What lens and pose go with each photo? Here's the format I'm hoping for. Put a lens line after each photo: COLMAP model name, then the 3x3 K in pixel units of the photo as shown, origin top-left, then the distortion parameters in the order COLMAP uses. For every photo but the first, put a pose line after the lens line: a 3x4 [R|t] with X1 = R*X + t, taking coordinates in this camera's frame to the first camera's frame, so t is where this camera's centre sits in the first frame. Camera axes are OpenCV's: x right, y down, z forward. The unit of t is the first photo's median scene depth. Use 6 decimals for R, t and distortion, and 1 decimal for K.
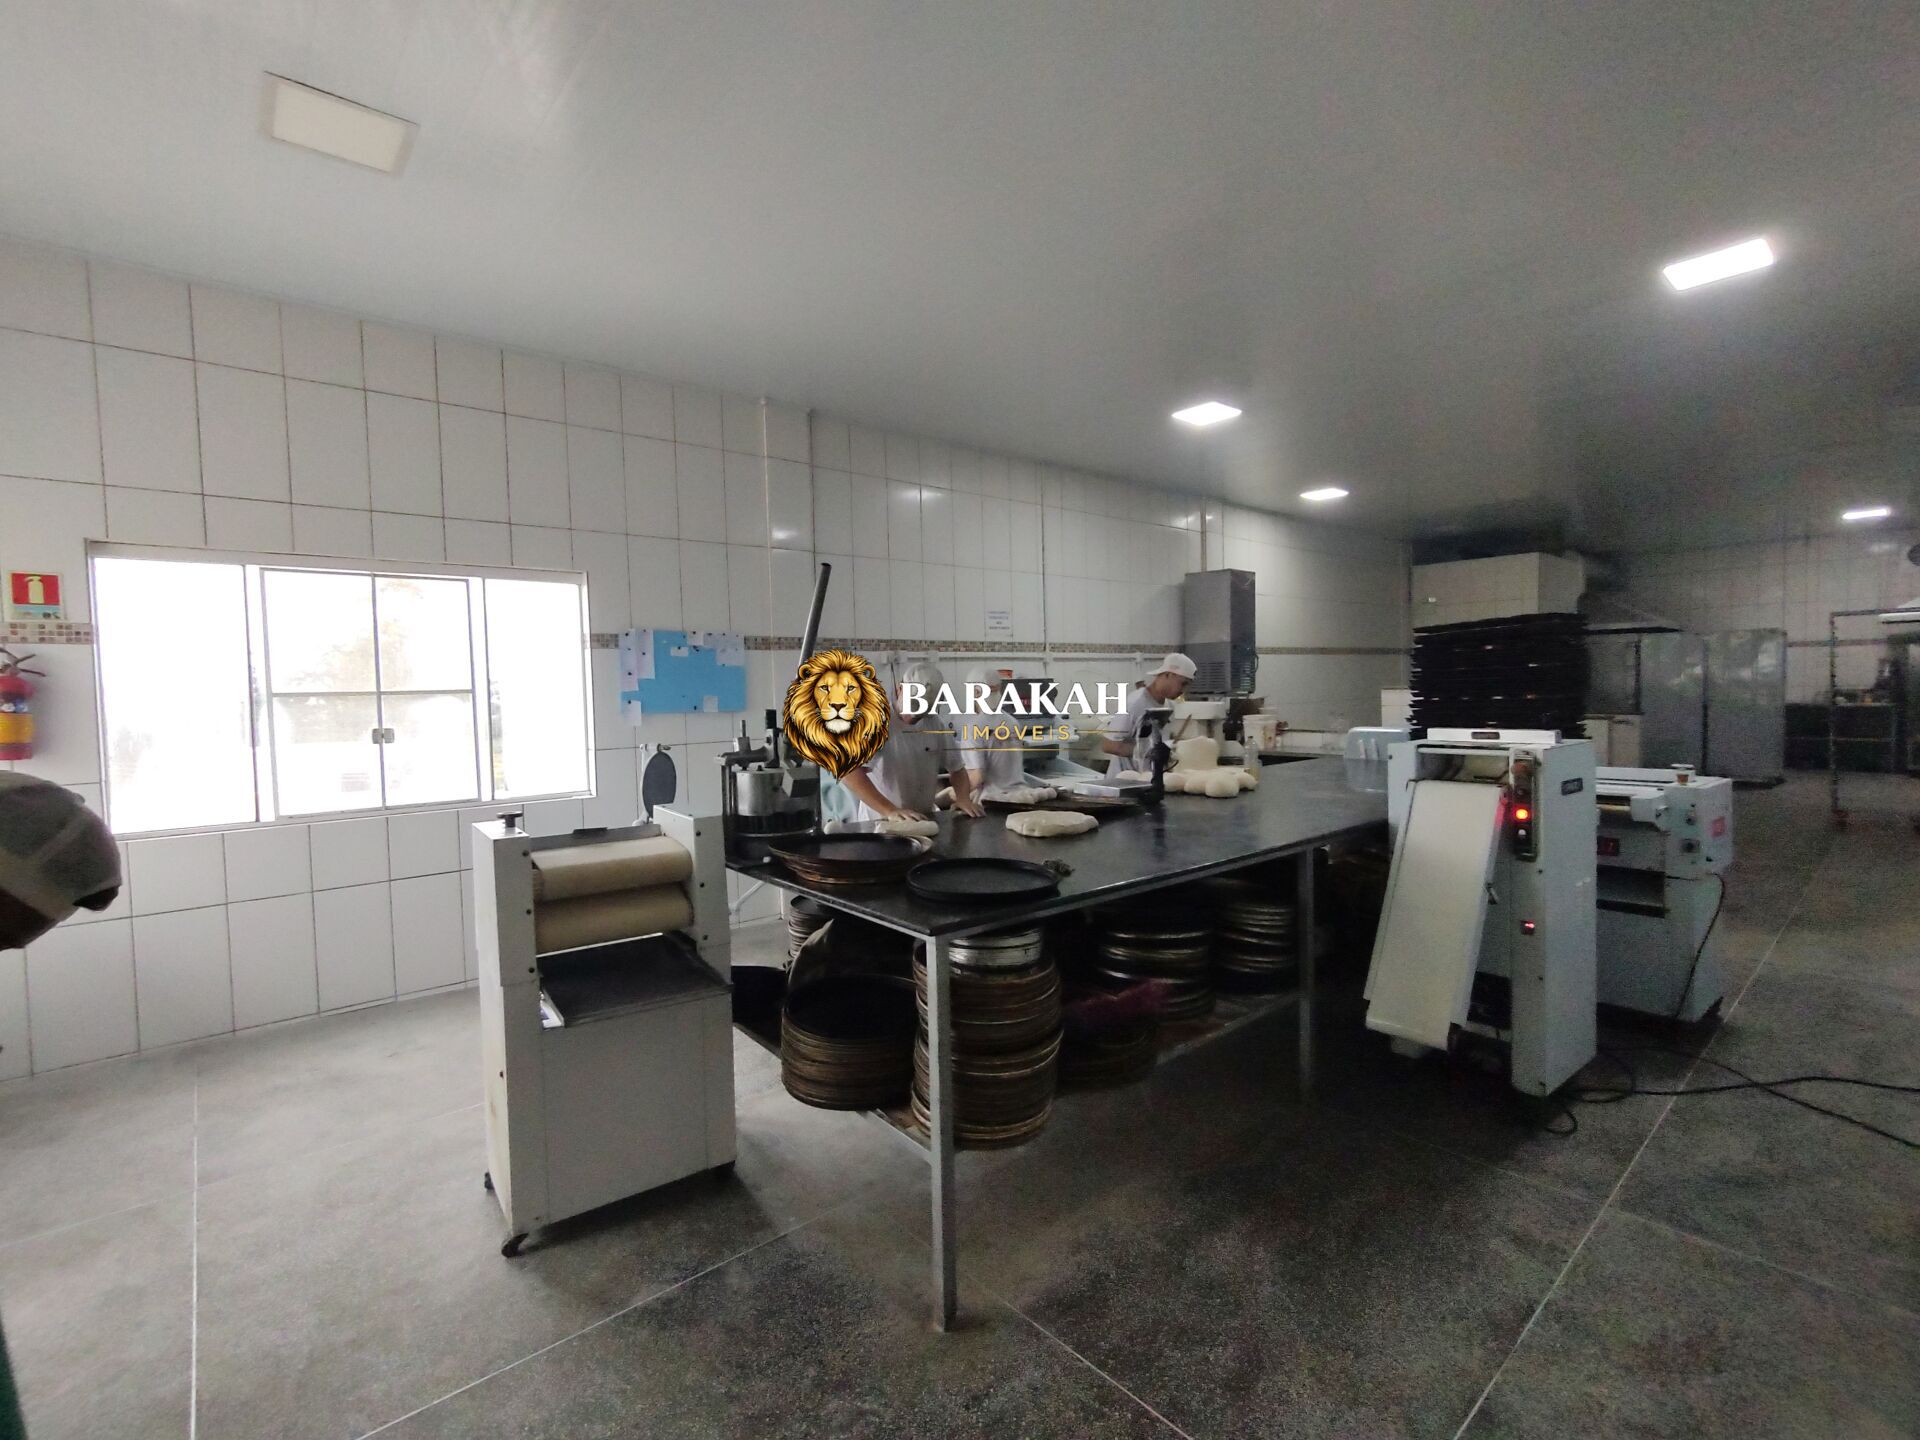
lens RADIAL K [[864.2, 0, 932.5], [0, 864.2, 724.5], [0, 0, 1]] dist [-0.002022, 0.001433]
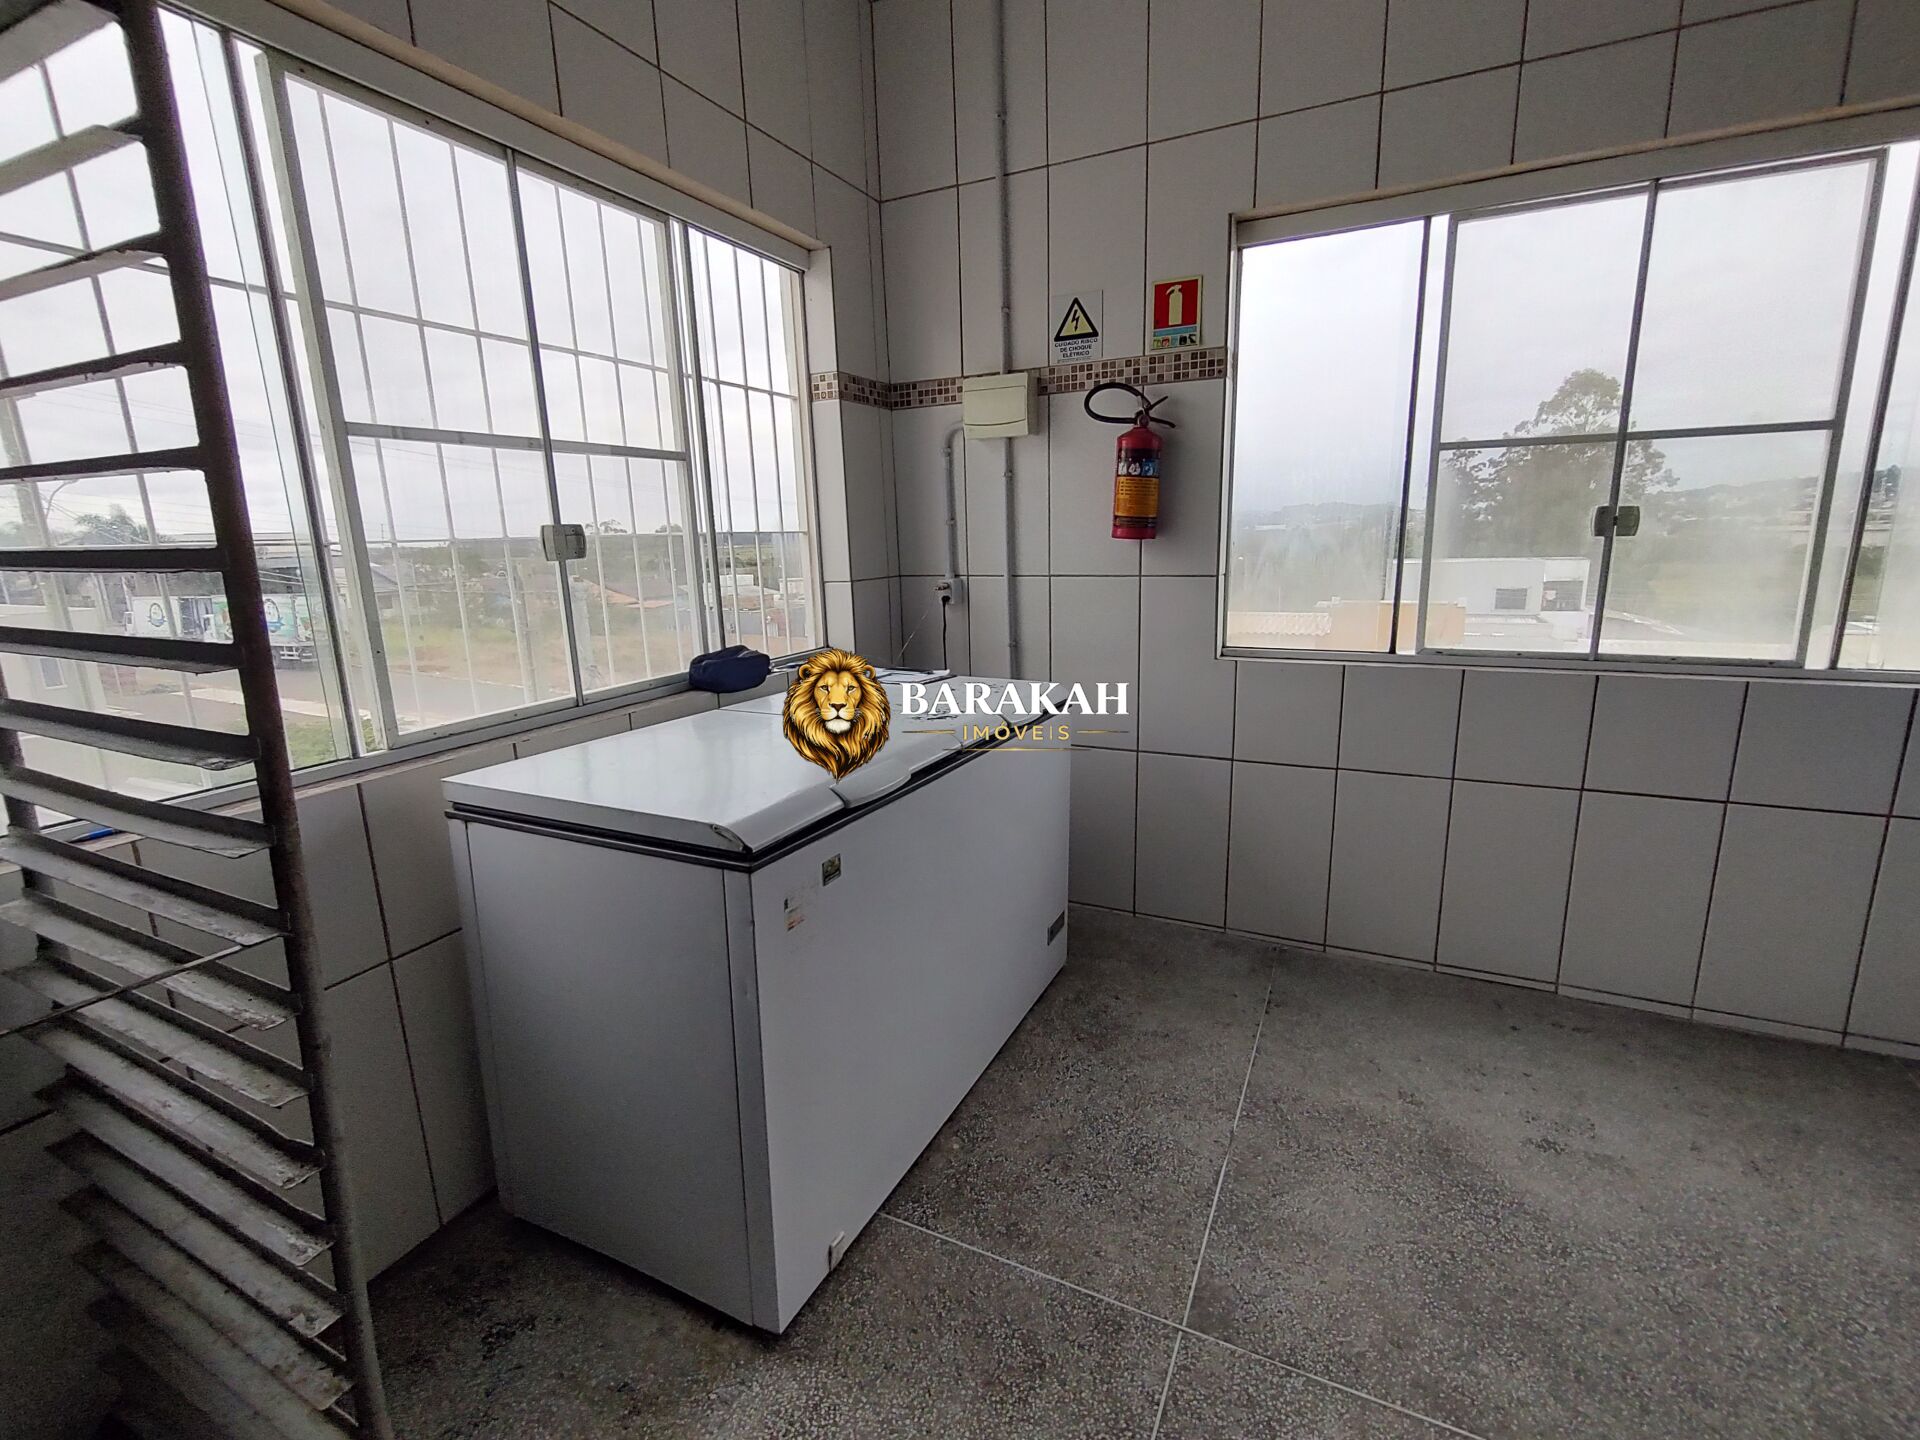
lens RADIAL K [[864.2, 0, 1001.1], [0, 864.2, 723.7], [0, 0, 1]] dist [-0.002022, 0.001433]
pose [[0.430598, 0.211135, -0.877500, -0.364854], [-0.027522, 0.974872, 0.221058, 0.032373], [0.902124, -0.071037, 0.425589, 0.505664]]
